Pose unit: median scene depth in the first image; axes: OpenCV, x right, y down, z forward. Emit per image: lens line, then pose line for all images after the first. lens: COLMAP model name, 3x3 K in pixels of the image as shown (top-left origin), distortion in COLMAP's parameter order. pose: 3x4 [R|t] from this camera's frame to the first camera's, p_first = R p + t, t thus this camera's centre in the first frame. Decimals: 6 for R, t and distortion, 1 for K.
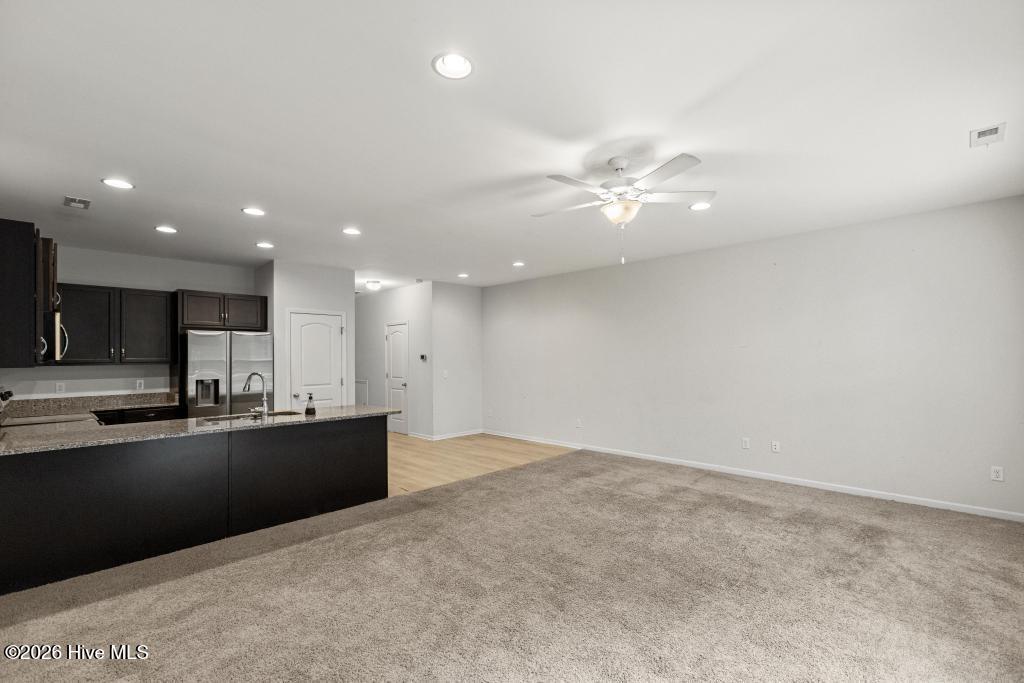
lens RADIAL K [[463.5, 0, 512.7], [0, 463.5, 357.6], [0, 0, 1]] dist [0.000903, 0.000145]
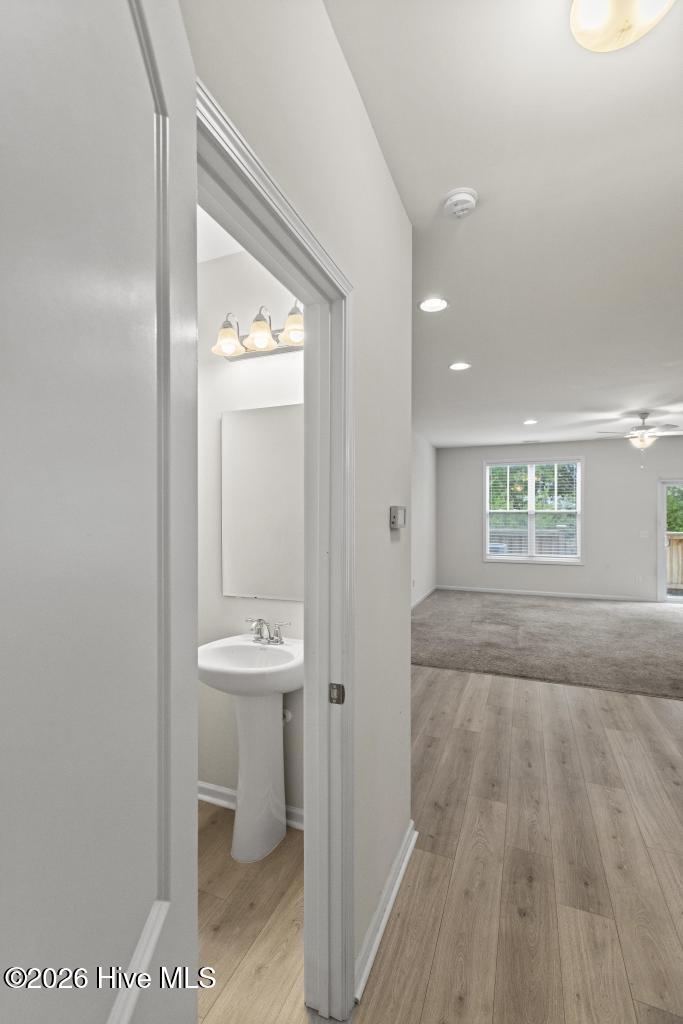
lens RADIAL K [[452.6, 0, 341.5], [0, 452.6, 512.0], [0, 0, 1]] dist [0.010662, 0.000095]
pose [[-0.393100, 0.010718, 0.919433, -0.590978], [0.001959, 0.999940, -0.010819, -0.005975], [-0.919494, -0.002451, -0.393097, 1.702176]]
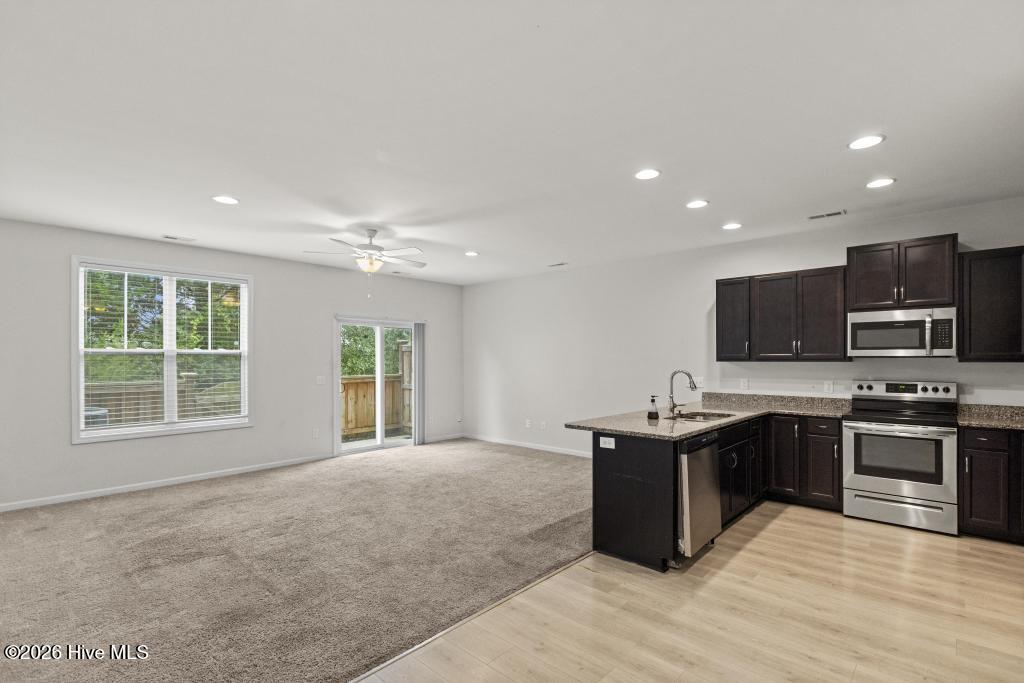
lens RADIAL K [[474.0, 0, 513.8], [0, 474.0, 355.8], [0, 0, 1]] dist [0.000001, -0.000001]
pose [[-0.999120, 0.012064, -0.040174, -0.105702], [0.012357, 0.999899, -0.007040, 0.002278], [0.040085, -0.007530, -0.999168, 1.538840]]
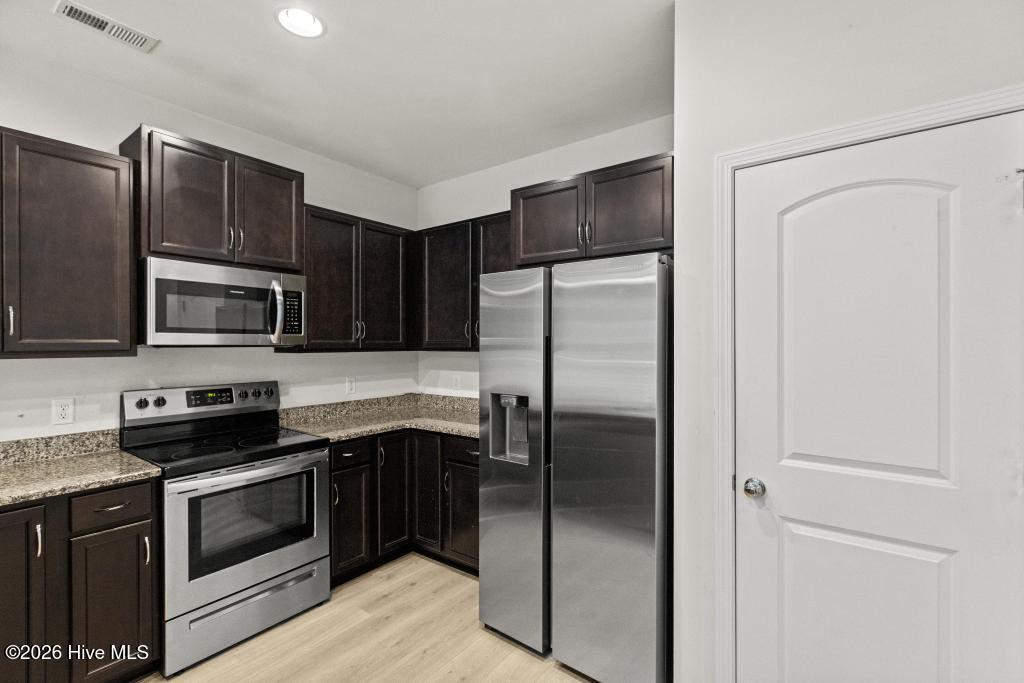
lens RADIAL K [[456.3, 0, 514.0], [0, 456.3, 346.6], [0, 0, 1]] dist [-0.000558, 0.000130]
pose [[0.147005, 0.018187, -0.988969, -0.287341], [0.000183, 0.999830, 0.018414, -0.001129], [0.989136, -0.002888, 0.146977, 0.993978]]
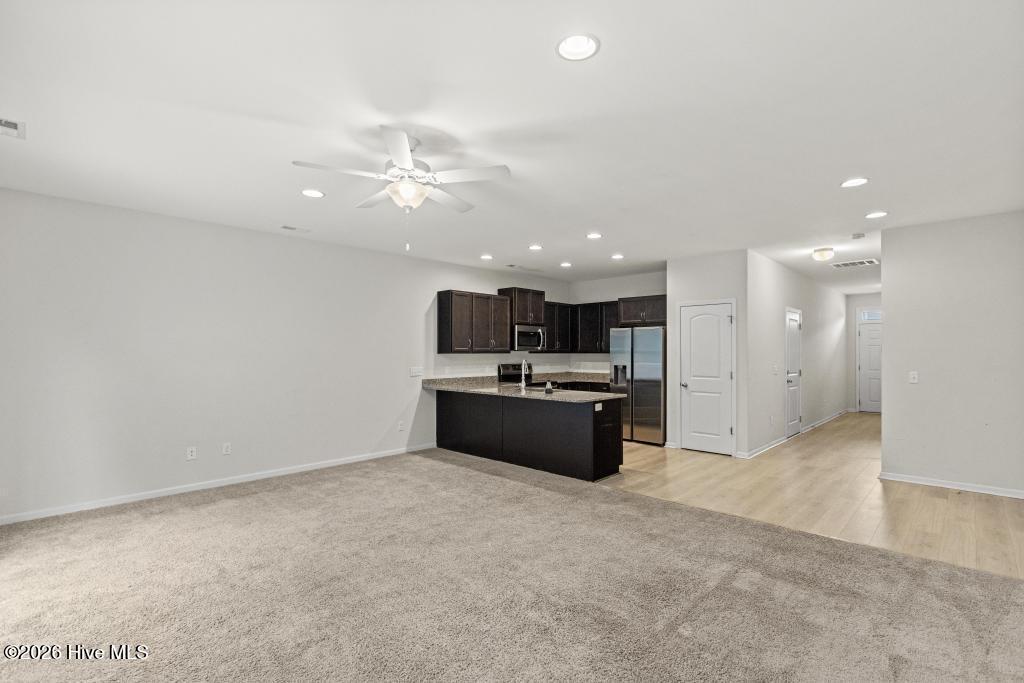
lens RADIAL K [[474.0, 0, 513.8], [0, 474.0, 355.8], [0, 0, 1]] dist [0.000001, -0.000001]
pose [[0.018057, 0.018937, -0.999658, 0.710493], [0.000287, 0.999820, 0.018945, -0.006222], [0.999837, -0.000629, 0.018048, 0.708859]]
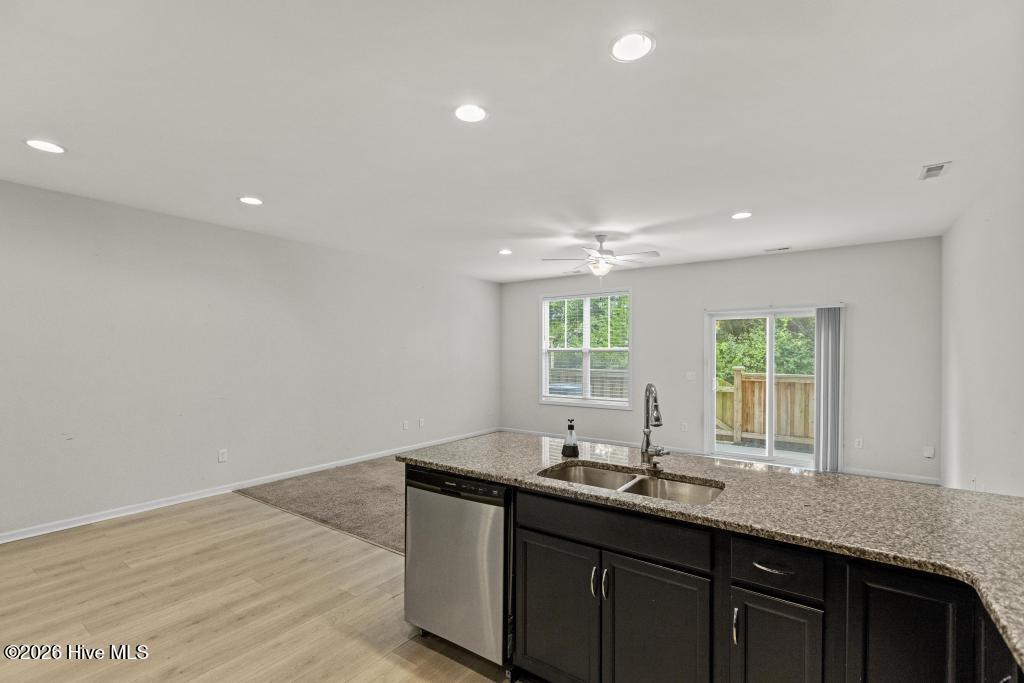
lens RADIAL K [[456.3, 0, 514.0], [0, 456.3, 346.6], [0, 0, 1]] dist [-0.000558, 0.000130]
pose [[-0.171671, 0.023553, 0.984873, -0.784753], [-0.000324, 0.999713, -0.023965, 0.002233], [-0.985154, -0.004434, -0.171614, 0.939194]]
